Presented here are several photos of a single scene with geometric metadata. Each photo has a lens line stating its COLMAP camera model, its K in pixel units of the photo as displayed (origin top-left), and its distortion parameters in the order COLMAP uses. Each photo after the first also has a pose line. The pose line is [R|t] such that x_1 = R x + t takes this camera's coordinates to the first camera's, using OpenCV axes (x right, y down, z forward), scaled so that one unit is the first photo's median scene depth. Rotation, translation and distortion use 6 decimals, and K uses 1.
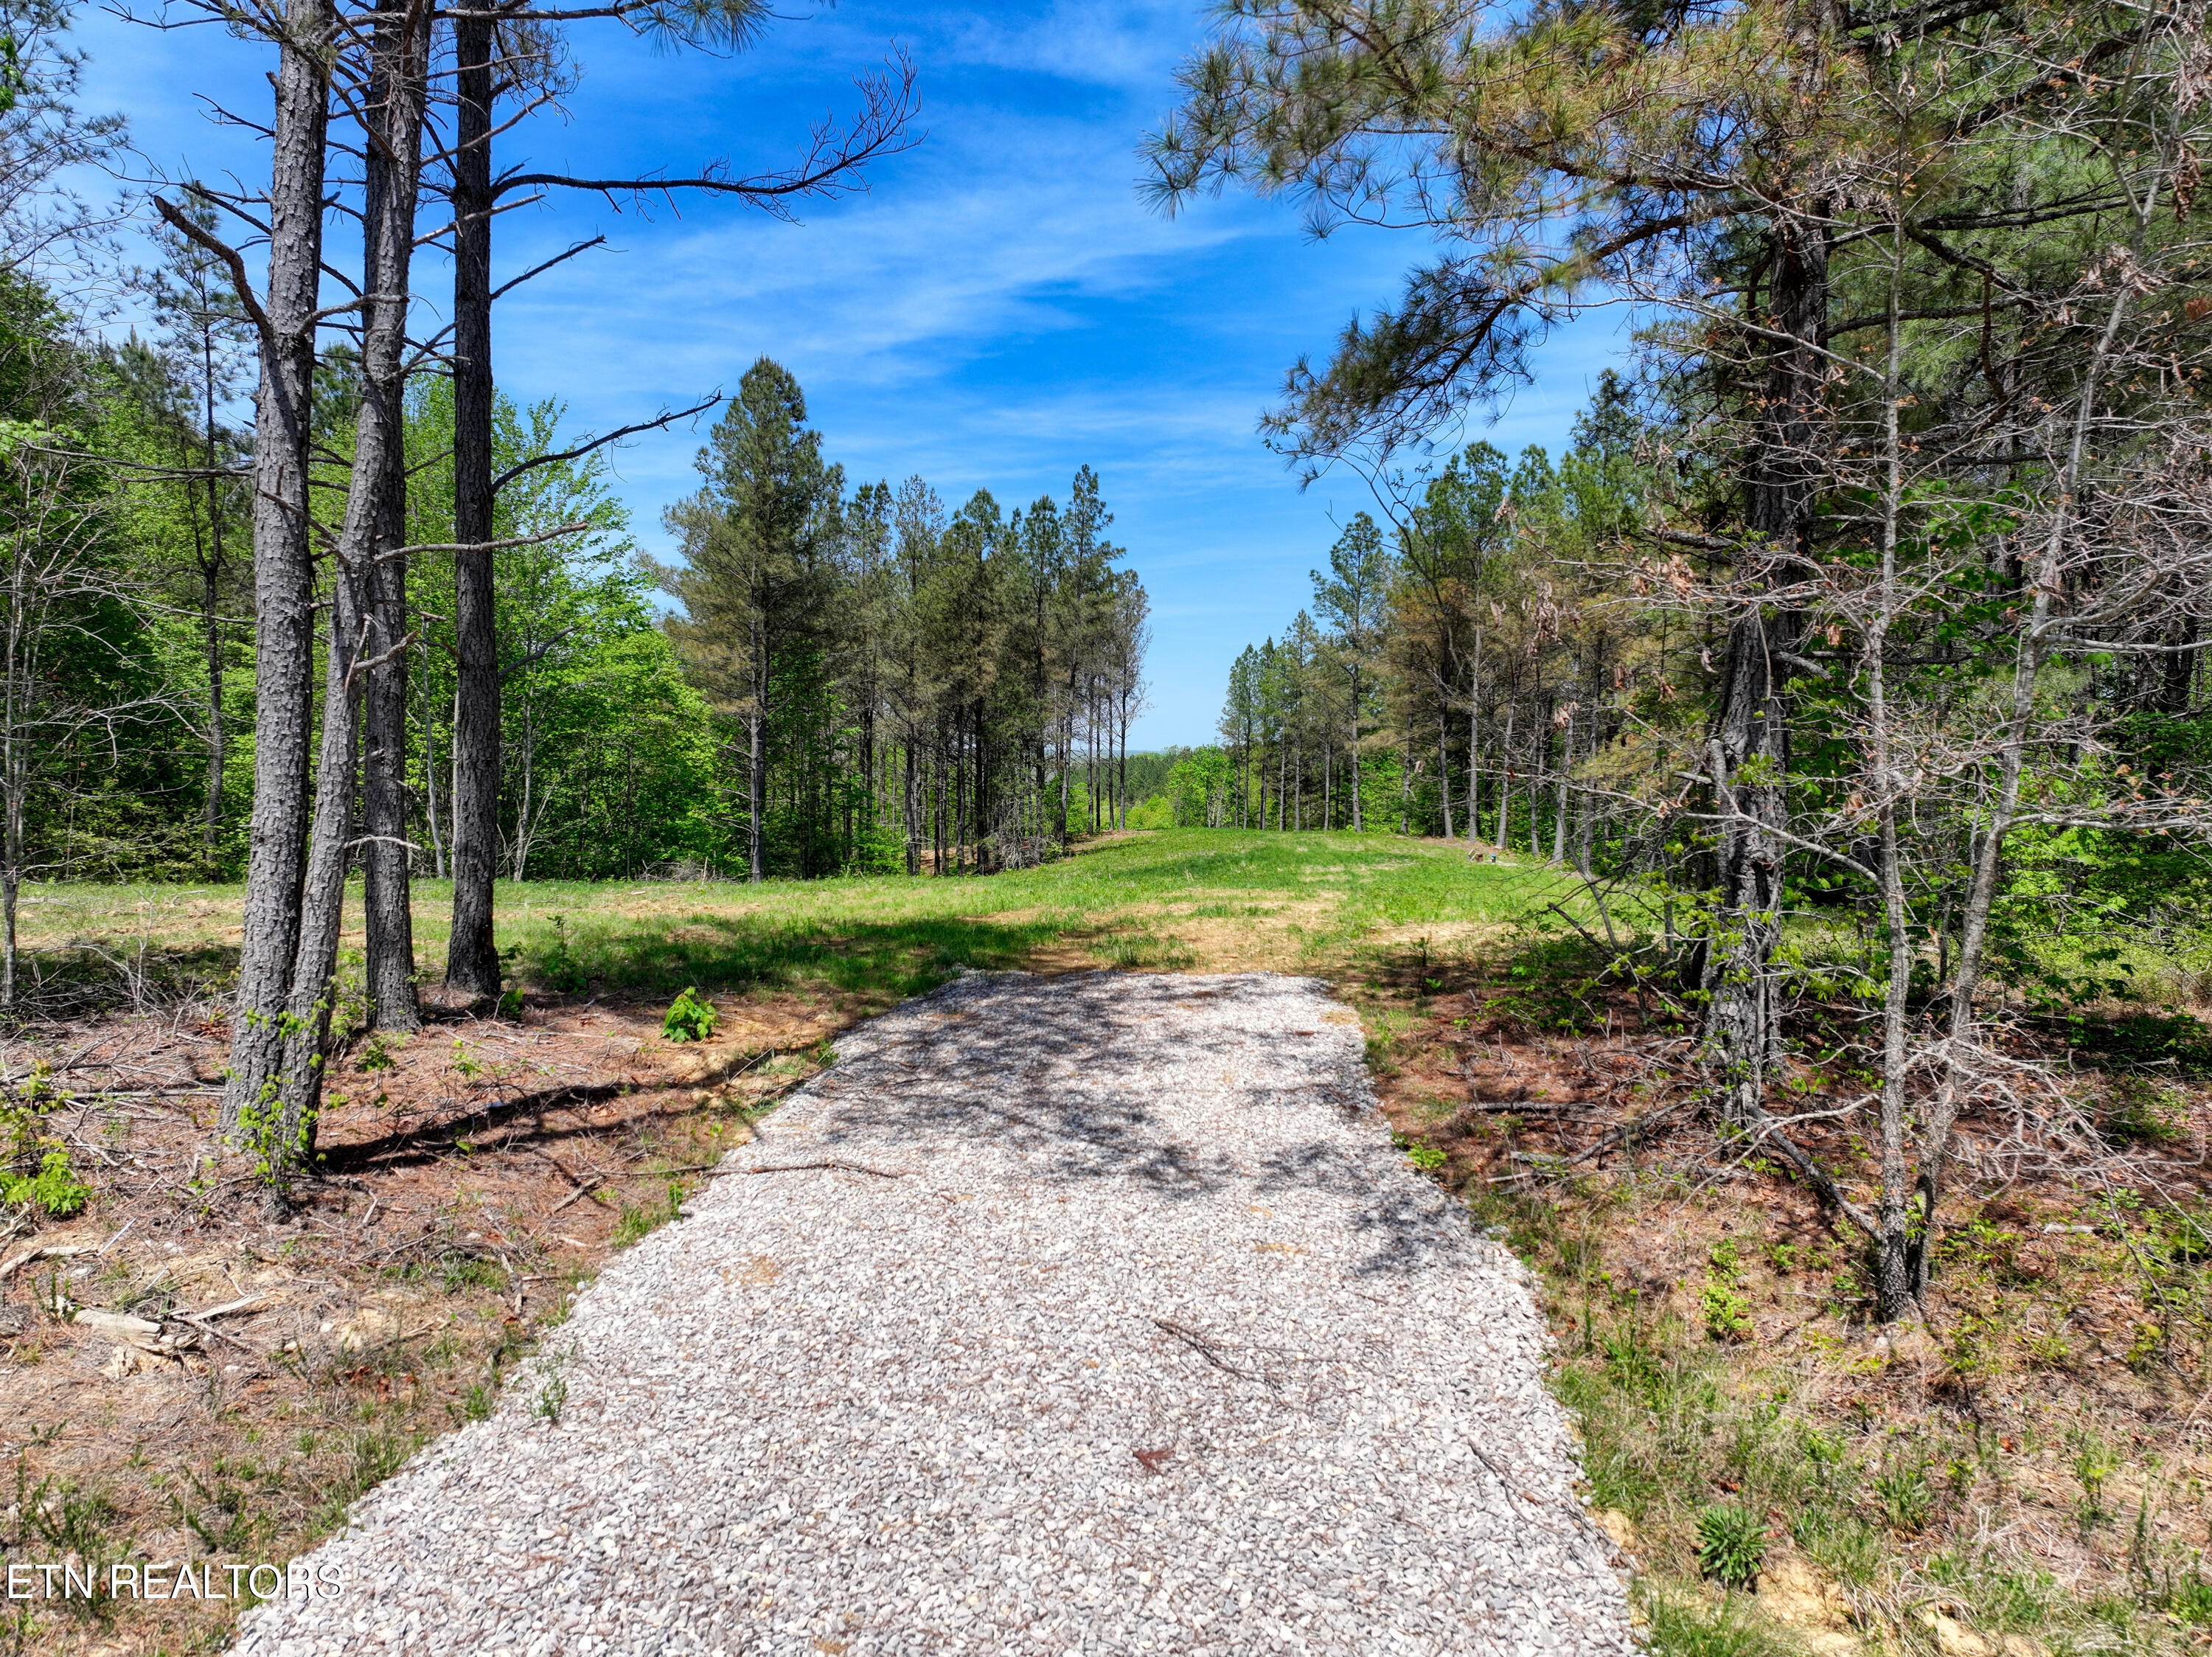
lens RADIAL K [[1519.8, 0, 1128.6], [0, 1519.8, 819.9], [0, 0, 1]] dist [-0.002122, 0.012949]
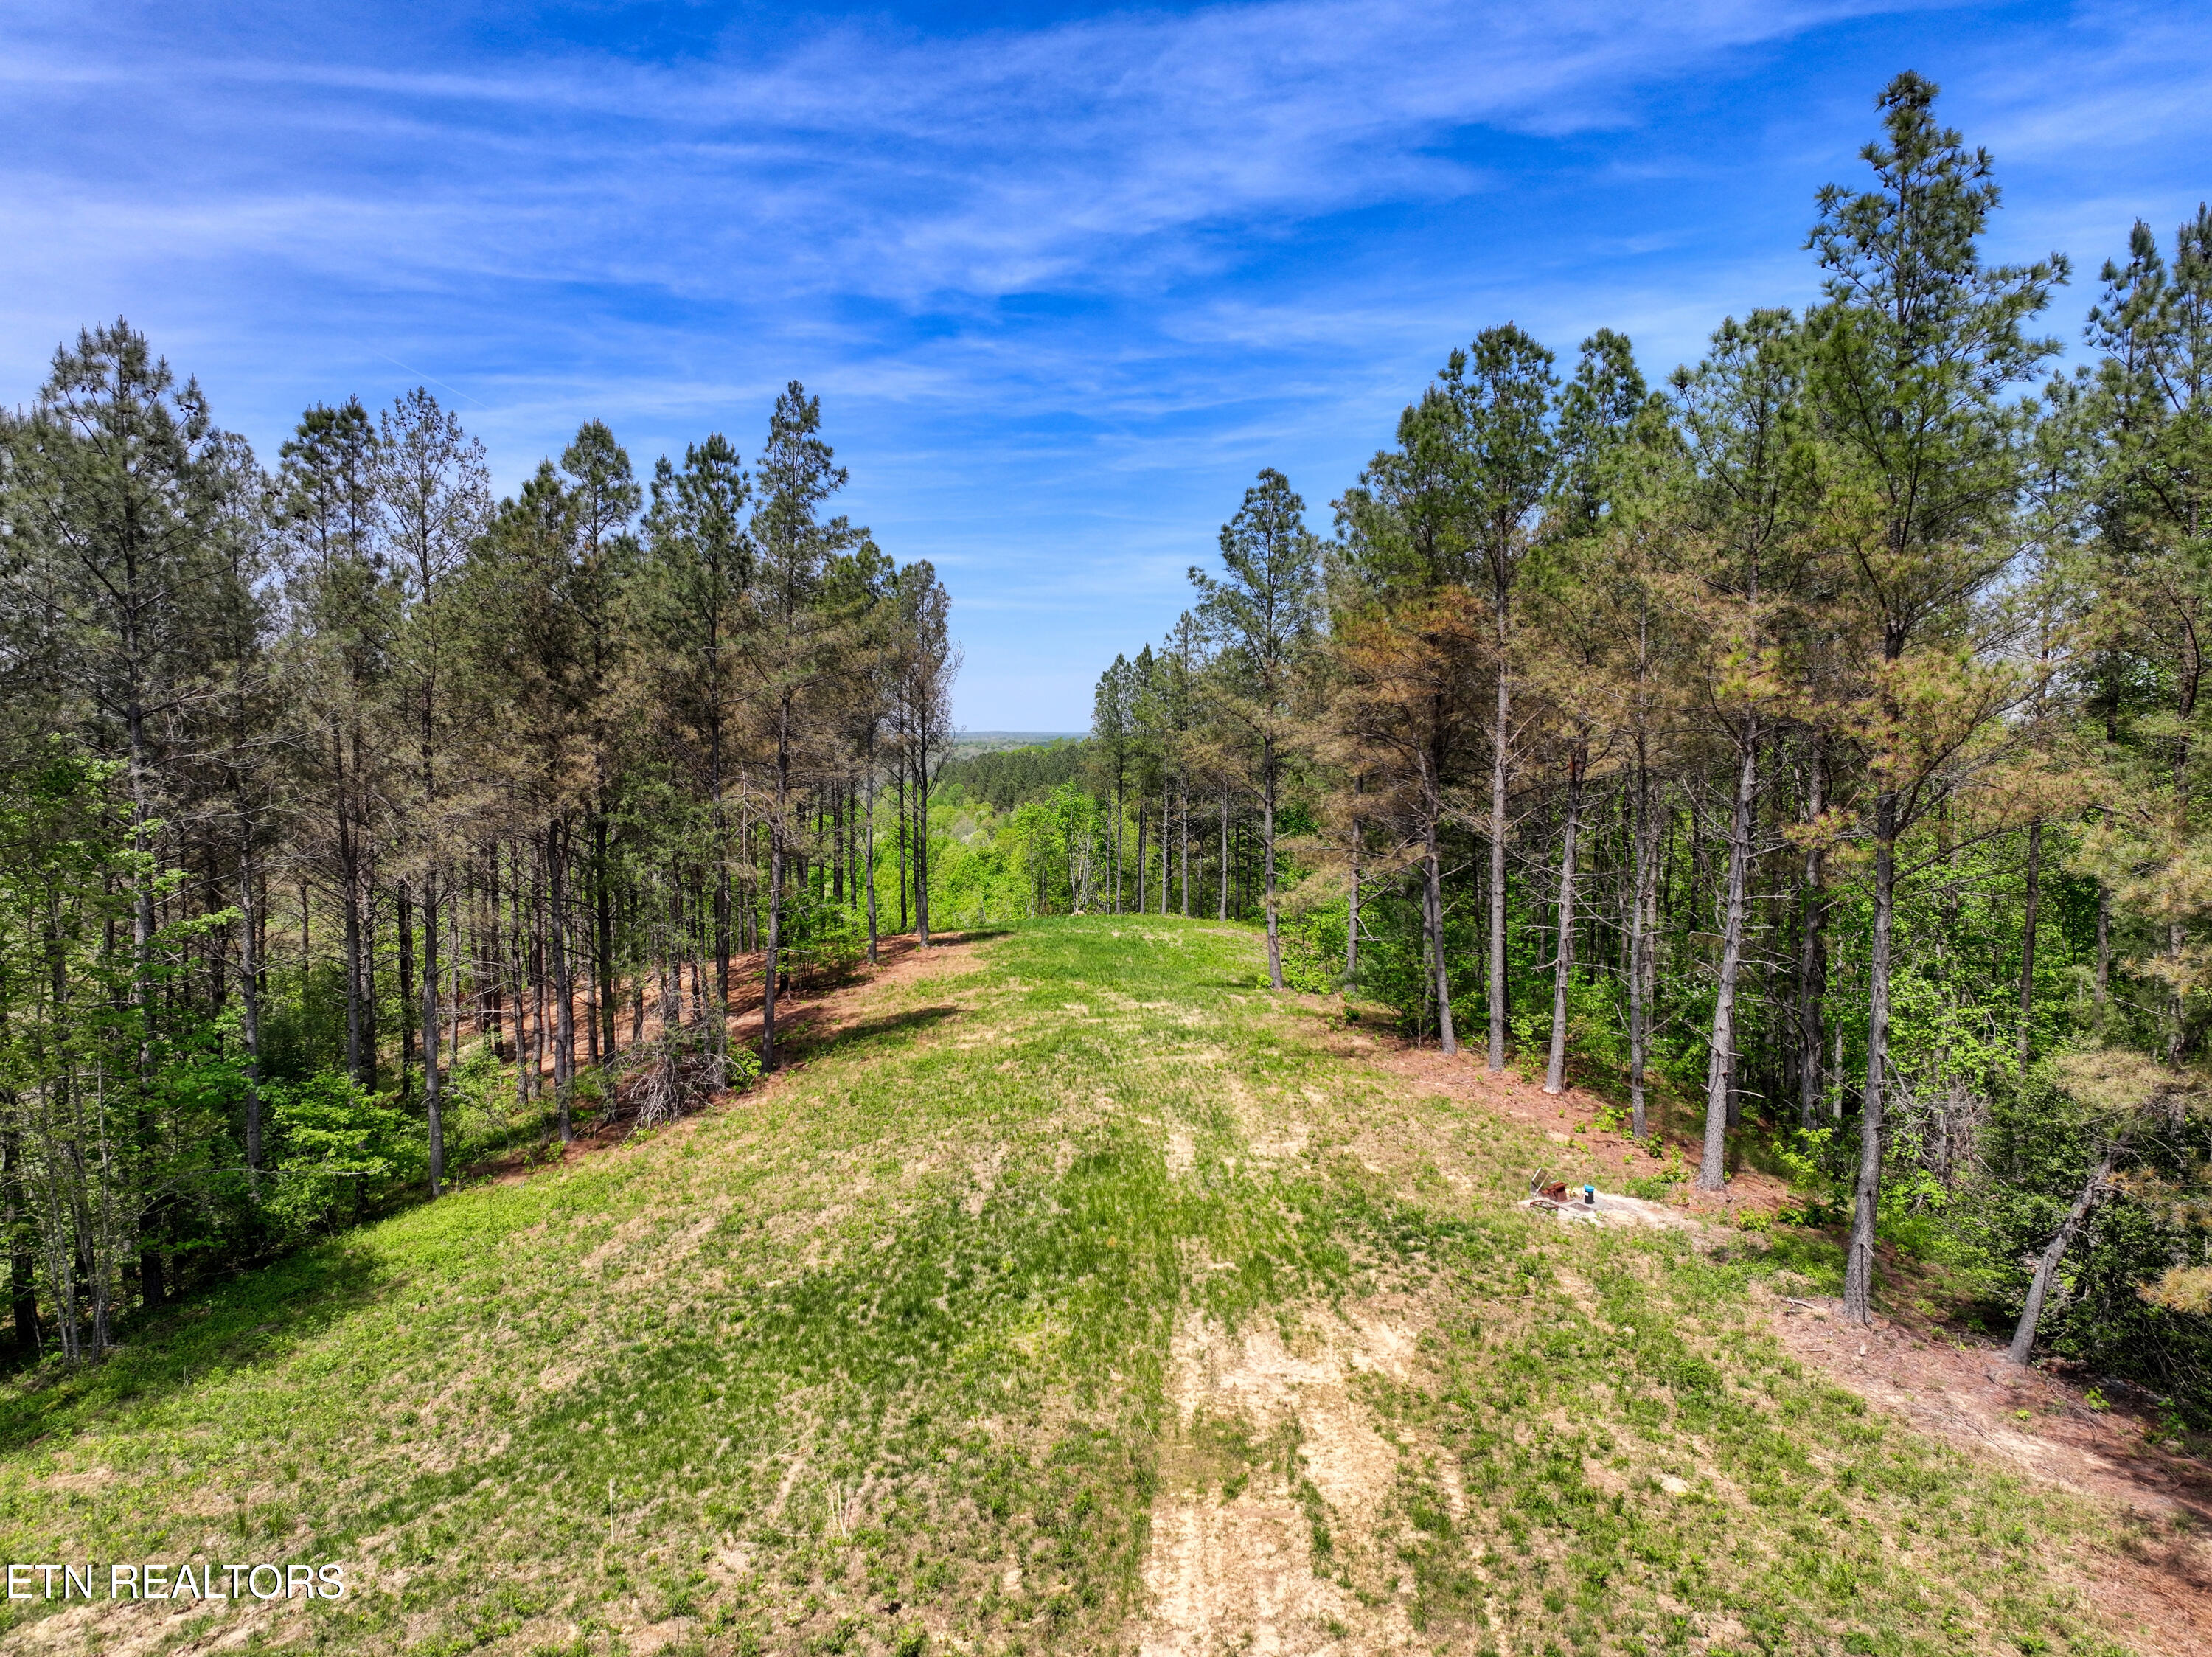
lens RADIAL K [[1519.8, 0, 1136.6], [0, 1519.8, 811.0], [0, 0, 1]] dist [-0.002122, 0.012949]
pose [[0.997137, -0.017198, 0.073628, 0.061479], [0.016681, 0.999832, 0.007622, -0.086207], [-0.073747, -0.006372, 0.997257, 0.482000]]
